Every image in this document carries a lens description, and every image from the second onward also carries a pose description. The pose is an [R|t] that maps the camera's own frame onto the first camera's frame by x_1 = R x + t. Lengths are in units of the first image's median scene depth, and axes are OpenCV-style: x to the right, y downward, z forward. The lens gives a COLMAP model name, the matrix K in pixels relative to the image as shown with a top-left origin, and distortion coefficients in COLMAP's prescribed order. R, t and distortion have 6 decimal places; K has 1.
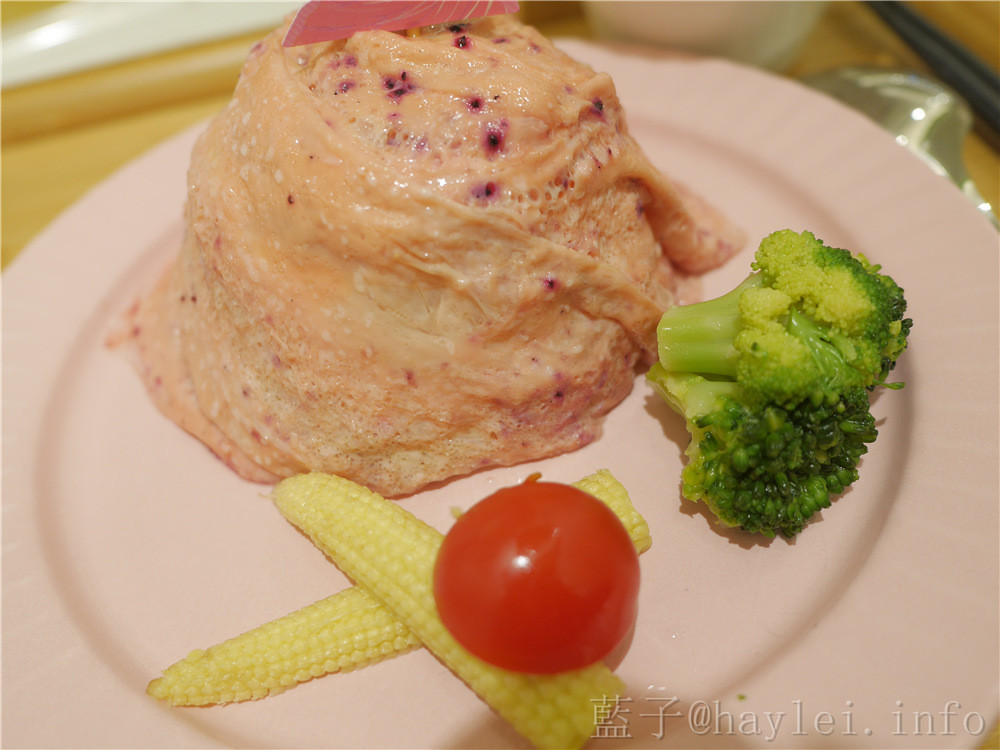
lens RADIAL K [[867.2, 0, 500.0], [0, 867.2, 375.0], [0, 0, 1]] dist [-0.040877, 0.005003]
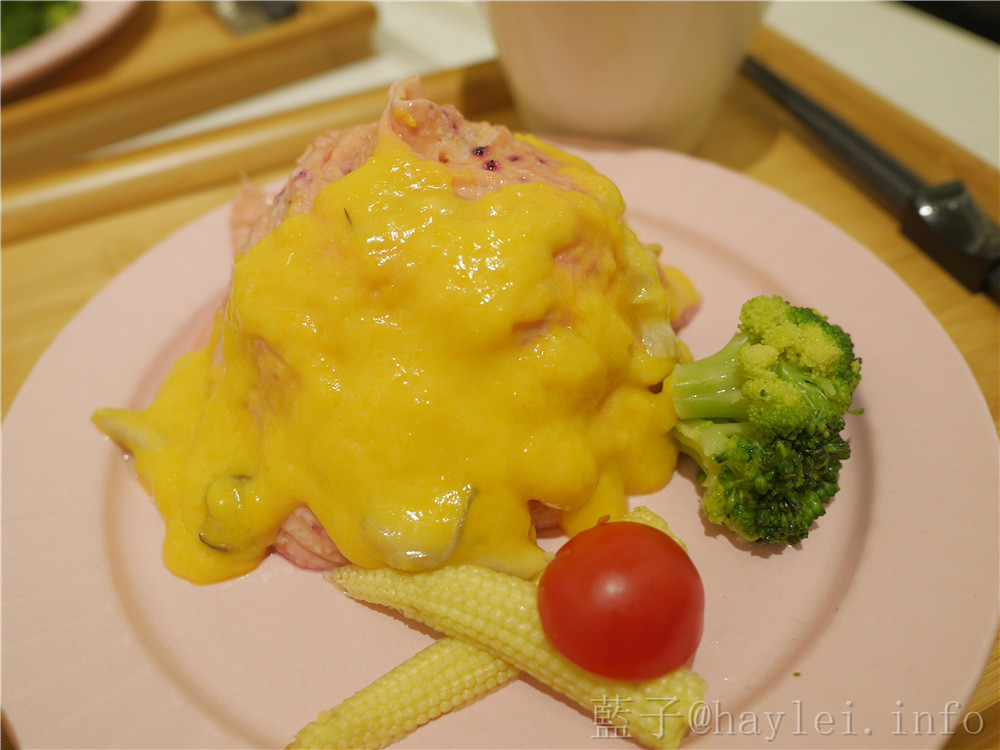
lens RADIAL K [[867.2, 0, 500.0], [0, 867.2, 375.0], [0, 0, 1]] dist [-0.040877, 0.005003]
pose [[0.981739, -0.094746, 0.164958, -0.270316], [0.104892, 0.993022, -0.053902, -0.029832], [-0.158700, 0.070220, 0.984827, -0.166507]]
